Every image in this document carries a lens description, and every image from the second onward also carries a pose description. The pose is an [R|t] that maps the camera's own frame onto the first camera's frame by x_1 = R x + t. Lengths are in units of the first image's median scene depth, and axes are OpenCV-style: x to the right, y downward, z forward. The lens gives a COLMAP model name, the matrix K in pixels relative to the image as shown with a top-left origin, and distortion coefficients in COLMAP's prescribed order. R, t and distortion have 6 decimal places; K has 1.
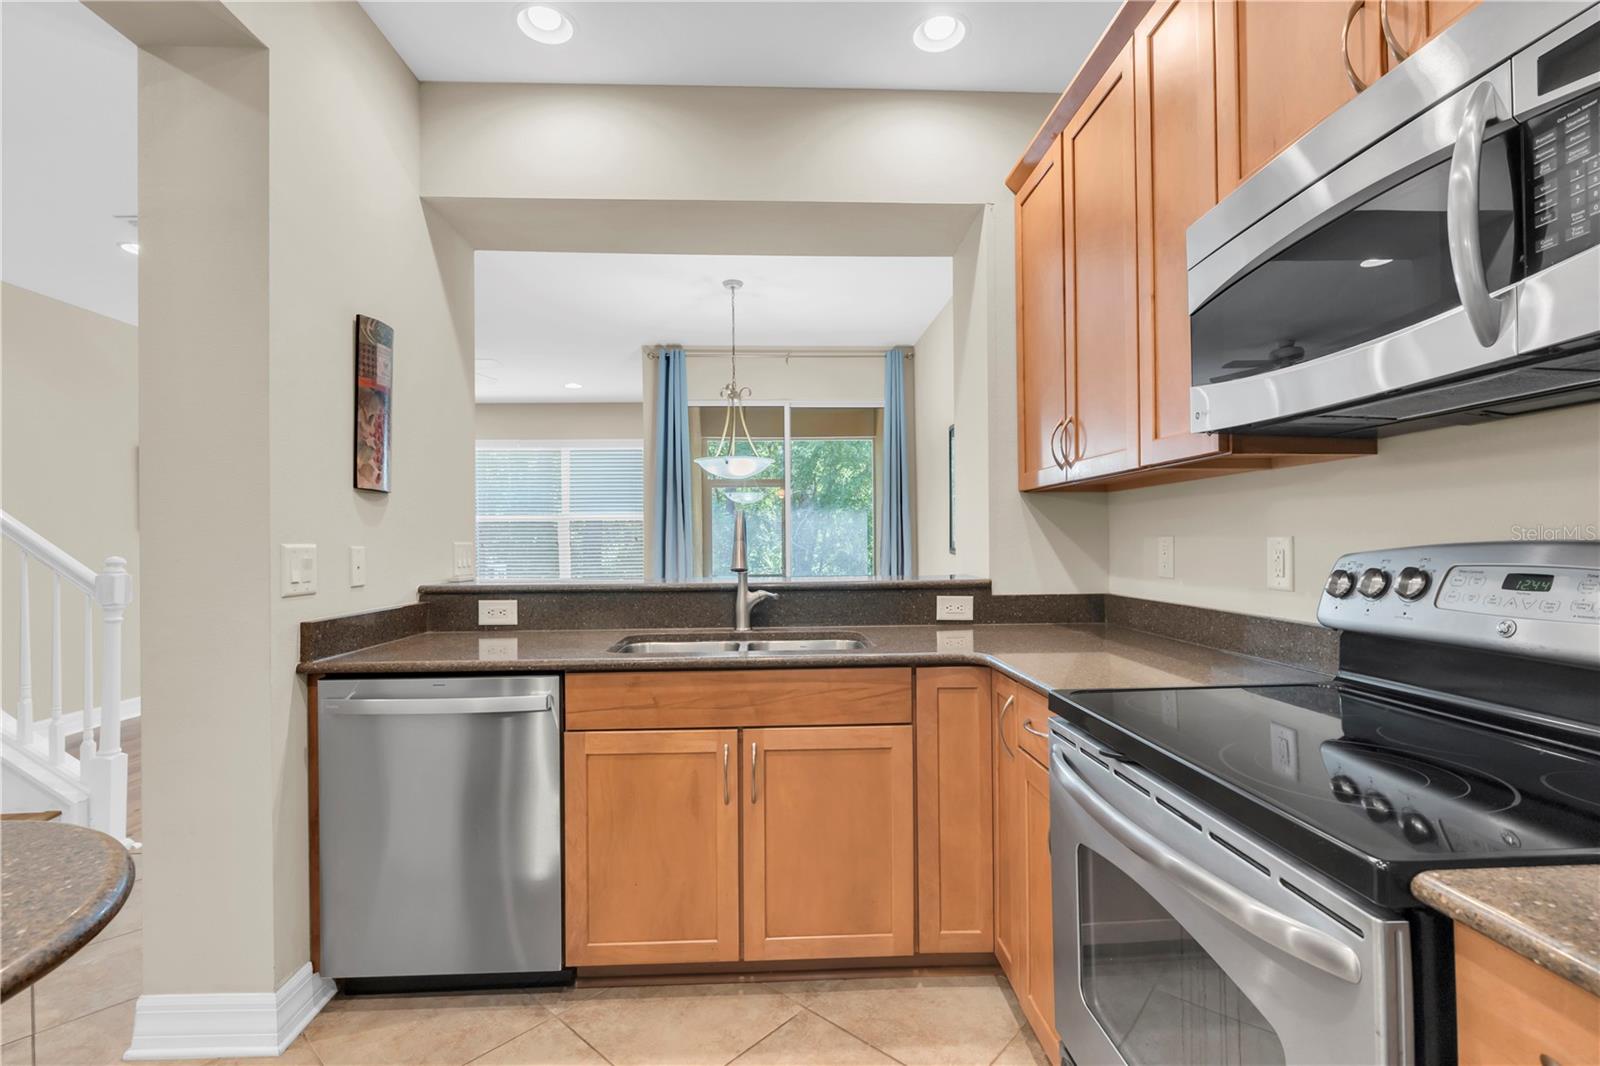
lens RADIAL K [[716.2, 0, 797.7], [0, 716.2, 536.4], [0, 0, 1]] dist [-0.013107, 0.005760]
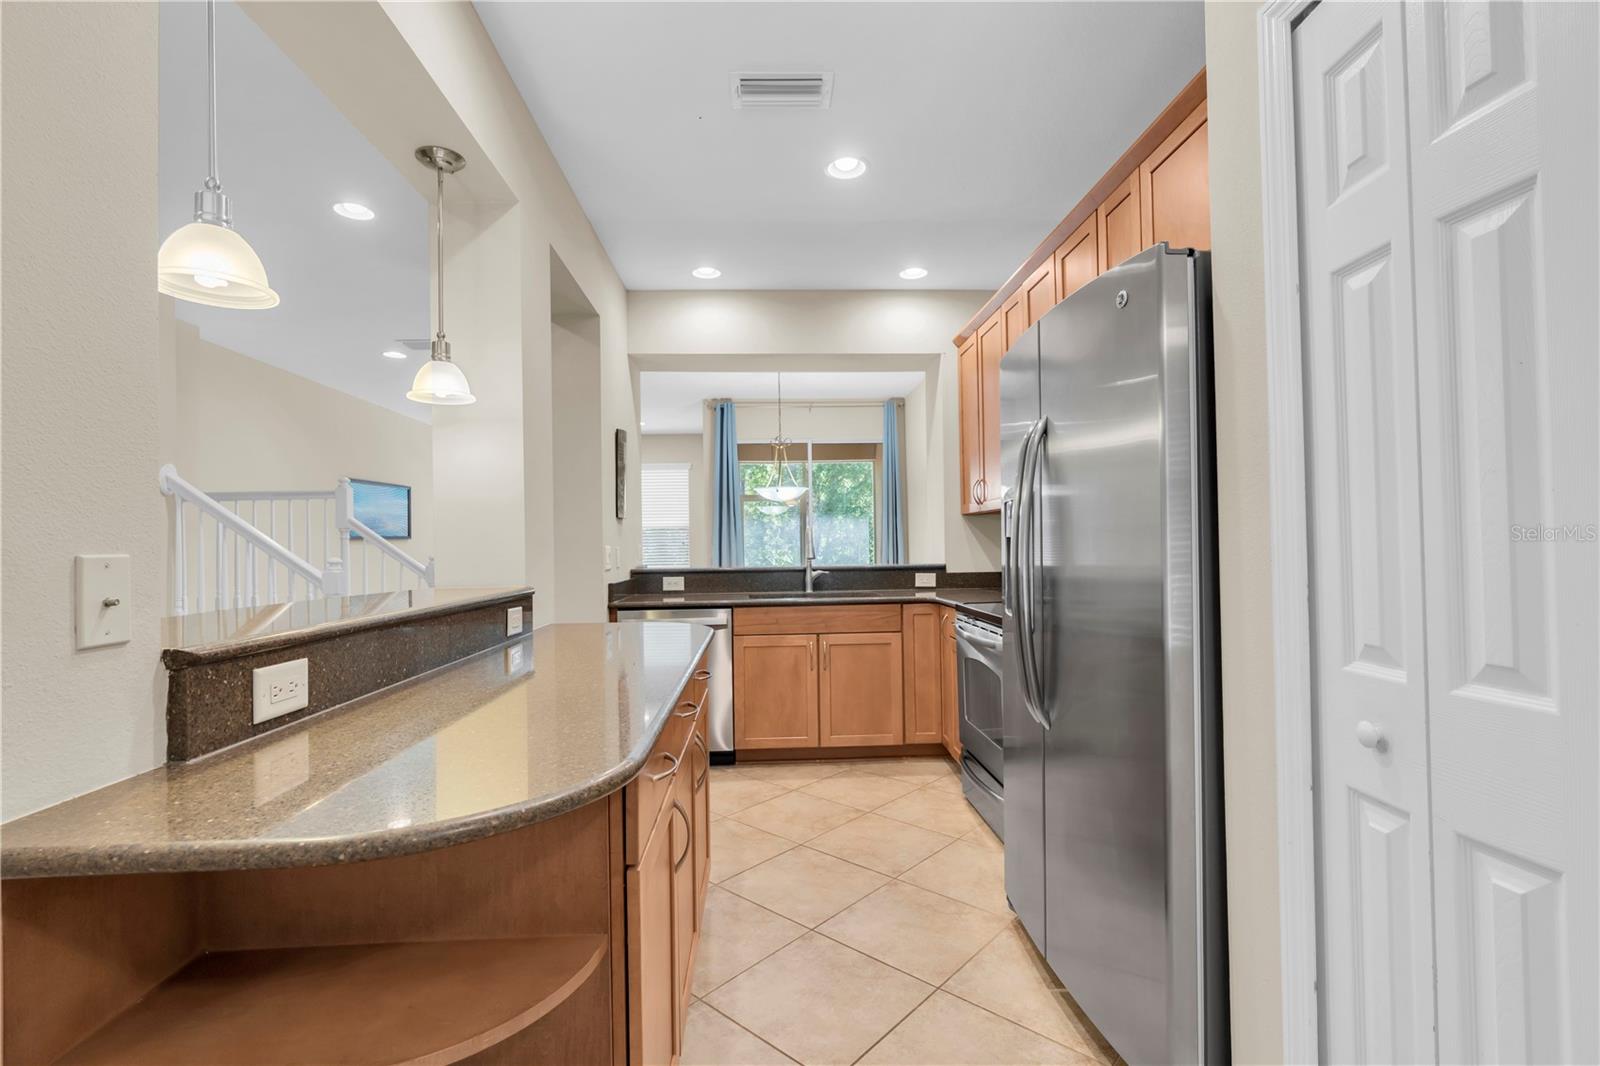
lens RADIAL K [[716.2, 0, 797.7], [0, 716.2, 536.4], [0, 0, 1]] dist [-0.013107, 0.005760]
pose [[0.999963, -0.006724, 0.005275, -0.114392], [0.006758, 0.999956, -0.006459, 0.000231], [-0.005232, 0.006494, 0.999965, -0.824705]]
